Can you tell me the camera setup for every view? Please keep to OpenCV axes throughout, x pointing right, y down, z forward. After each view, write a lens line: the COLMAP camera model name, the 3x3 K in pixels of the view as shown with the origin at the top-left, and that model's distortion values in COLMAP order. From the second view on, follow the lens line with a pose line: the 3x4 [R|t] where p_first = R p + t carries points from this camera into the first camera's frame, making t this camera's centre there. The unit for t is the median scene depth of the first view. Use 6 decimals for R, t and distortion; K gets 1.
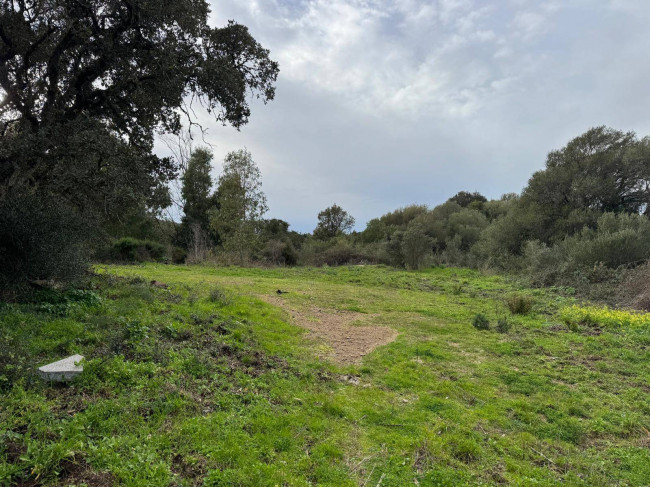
lens RADIAL K [[453.1, 0, 325.9], [0, 453.1, 239.4], [0, 0, 1]] dist [0.051100, -0.060272]
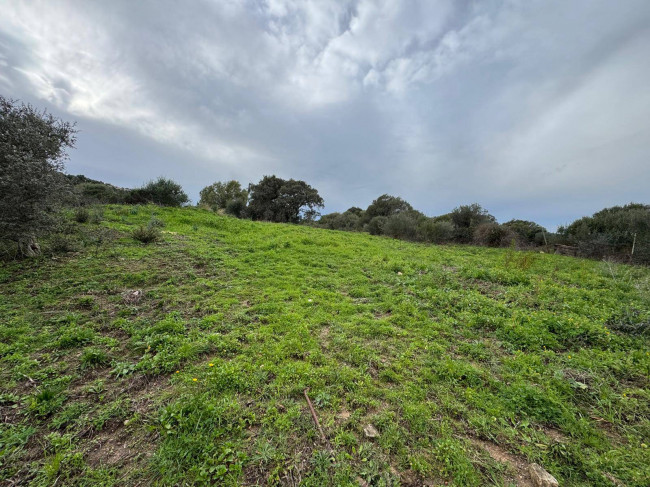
lens RADIAL K [[453.1, 0, 323.6], [0, 453.1, 240.9], [0, 0, 1]] dist [0.051100, -0.060272]
pose [[0.982978, 0.020066, 0.182622, -0.555637], [-0.023745, 0.999556, 0.017982, 0.079429], [-0.182181, -0.022012, 0.983019, -2.493250]]
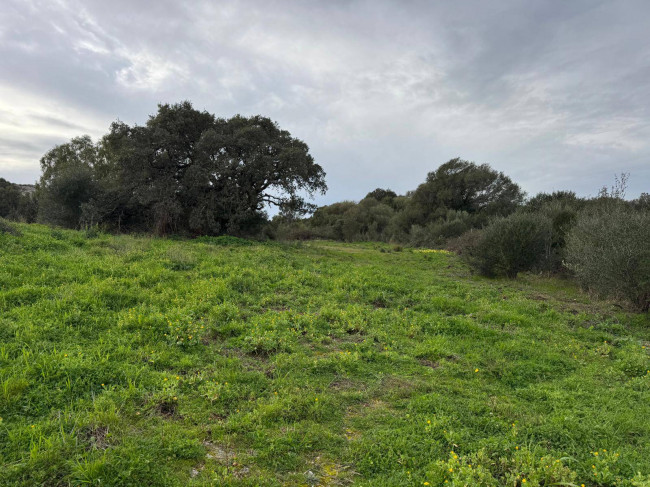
lens RADIAL K [[610.4, 0, 325.1], [0, 610.4, 248.2], [0, 0, 1]] dist [0.174944, 0.000000]
pose [[0.979404, -0.003162, 0.201885, -0.337014], [-0.004260, 0.999331, 0.036316, 0.007083], [-0.201865, -0.036428, 0.978736, -1.137088]]
